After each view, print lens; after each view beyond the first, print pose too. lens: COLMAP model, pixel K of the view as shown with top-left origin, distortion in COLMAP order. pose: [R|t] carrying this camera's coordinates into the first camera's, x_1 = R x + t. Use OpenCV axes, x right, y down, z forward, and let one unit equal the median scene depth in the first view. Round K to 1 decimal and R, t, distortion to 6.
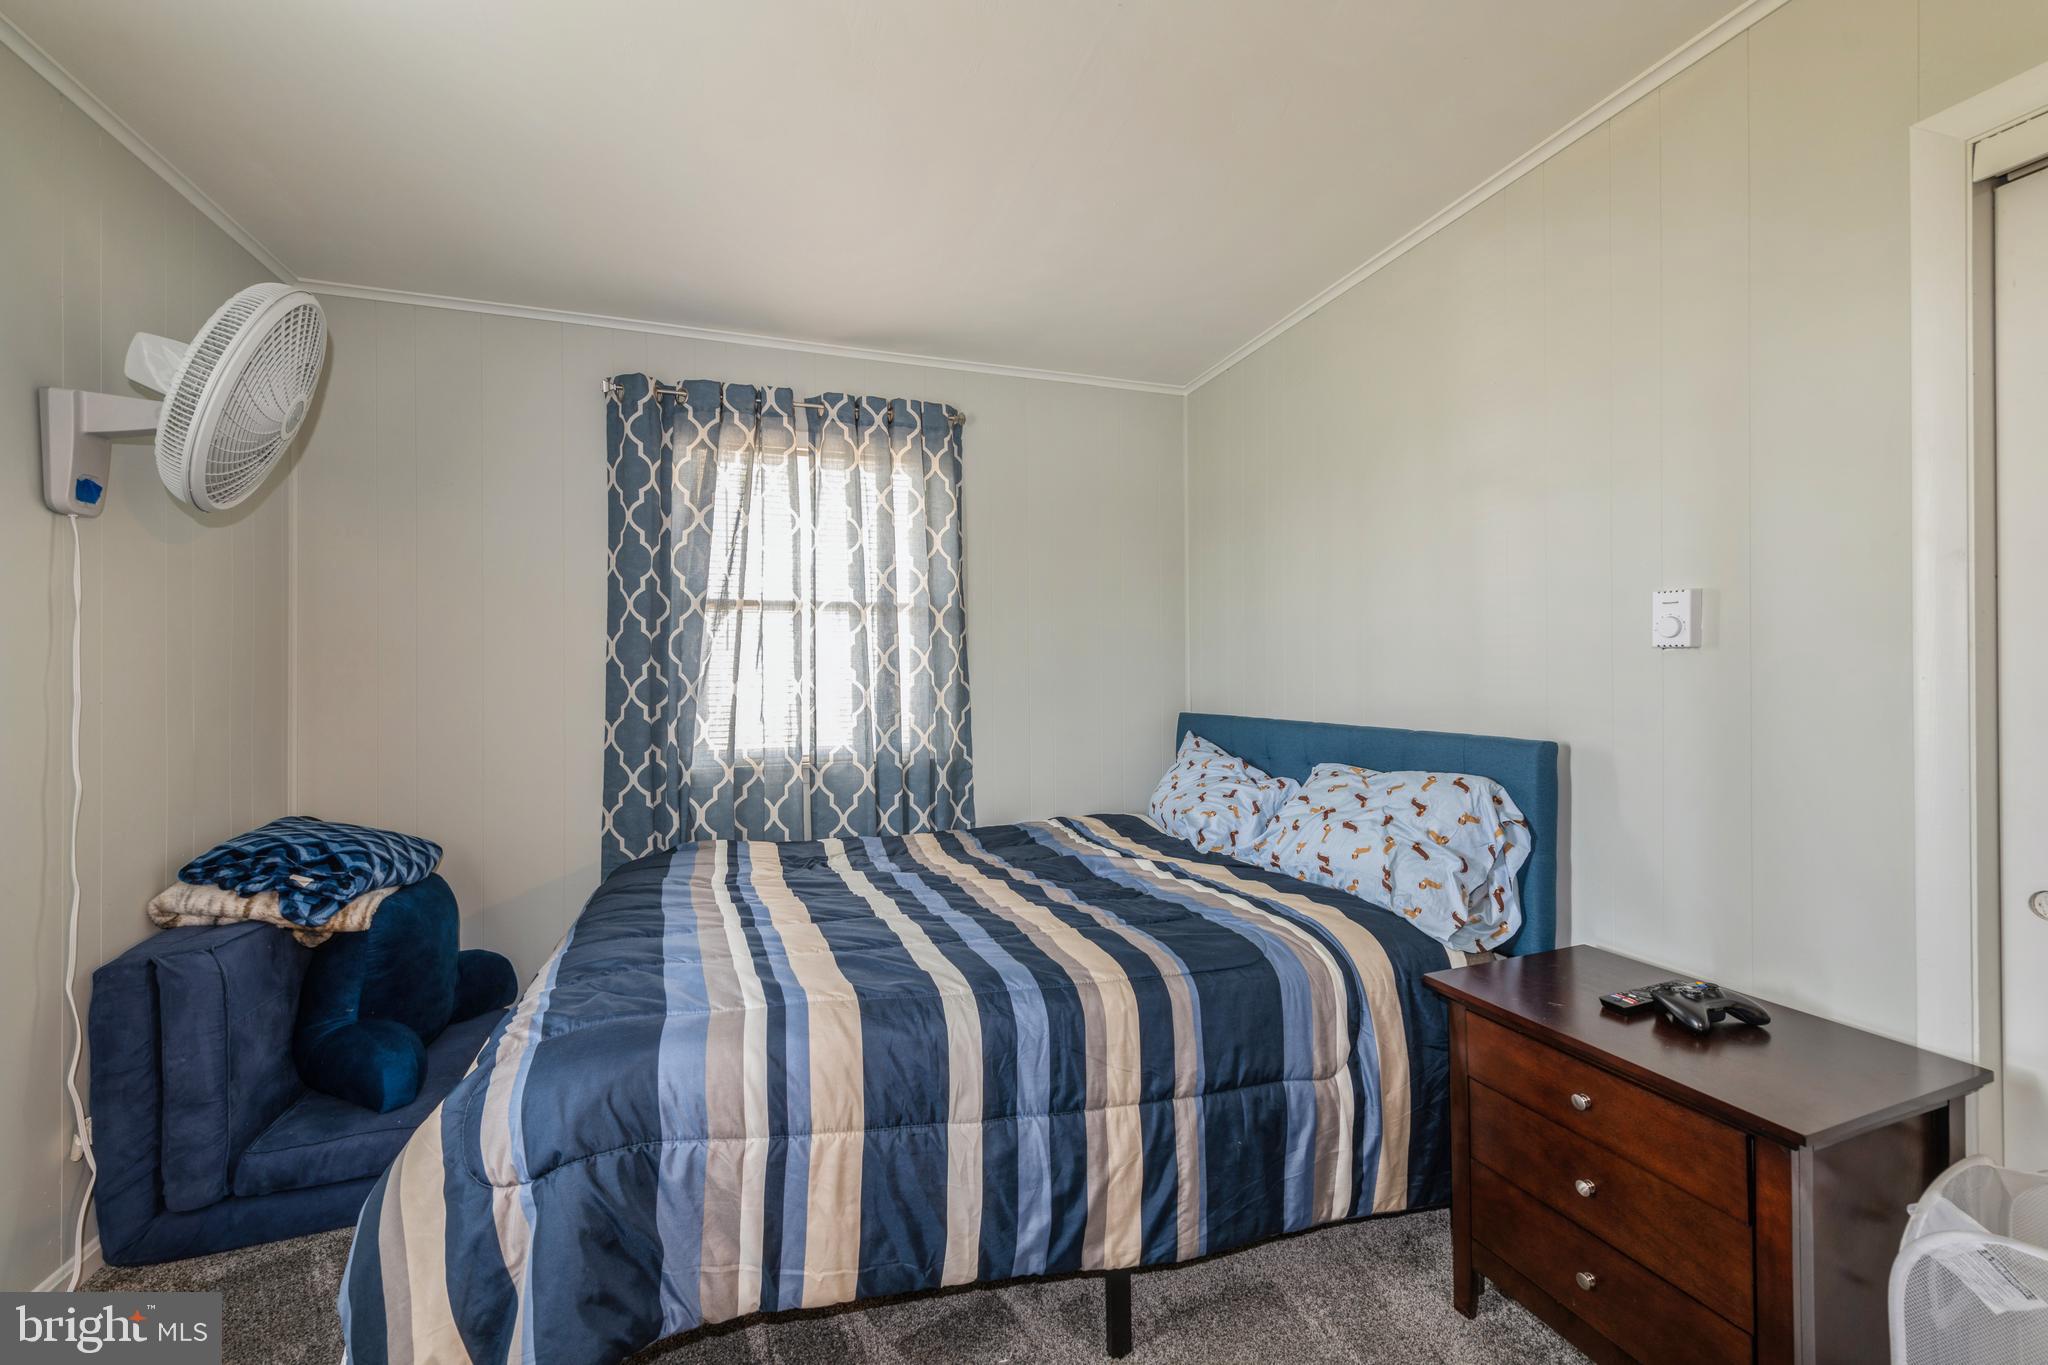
lens RADIAL K [[809.8, 0, 1024.1], [0, 809.8, 670.8], [0, 0, 1]] dist [0.013753, -0.003948]
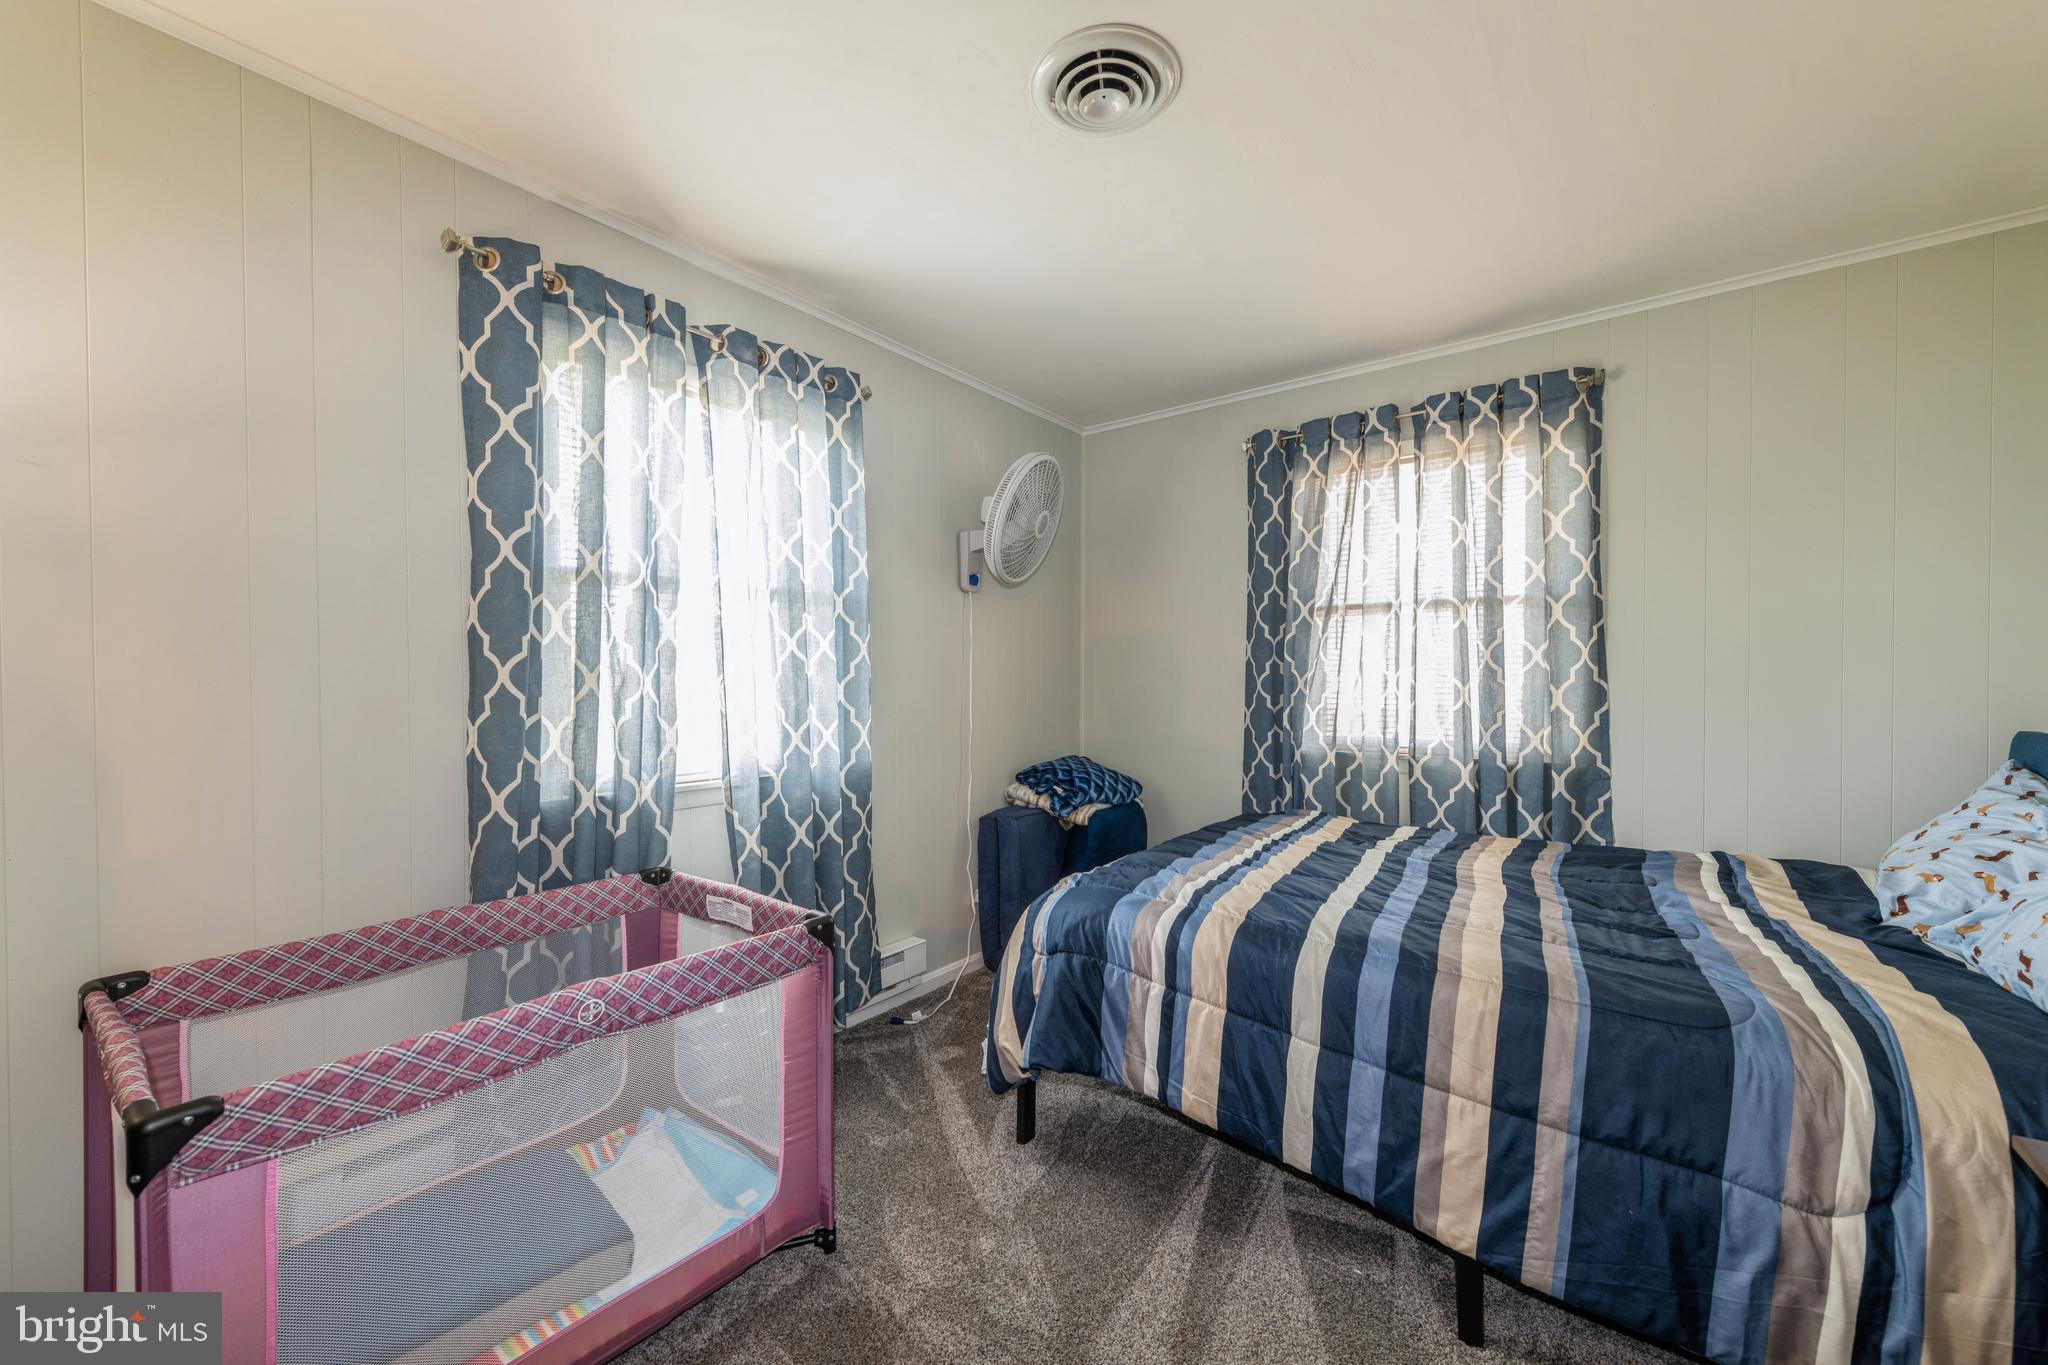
lens RADIAL K [[809.8, 0, 1017.6], [0, 809.8, 686.7], [0, 0, 1]] dist [0.013753, -0.003948]
pose [[0.548675, 0.016624, -0.835870, 0.415975], [0.003263, 0.999752, 0.022025, 0.000187], [0.836029, -0.014812, 0.548485, -0.008240]]
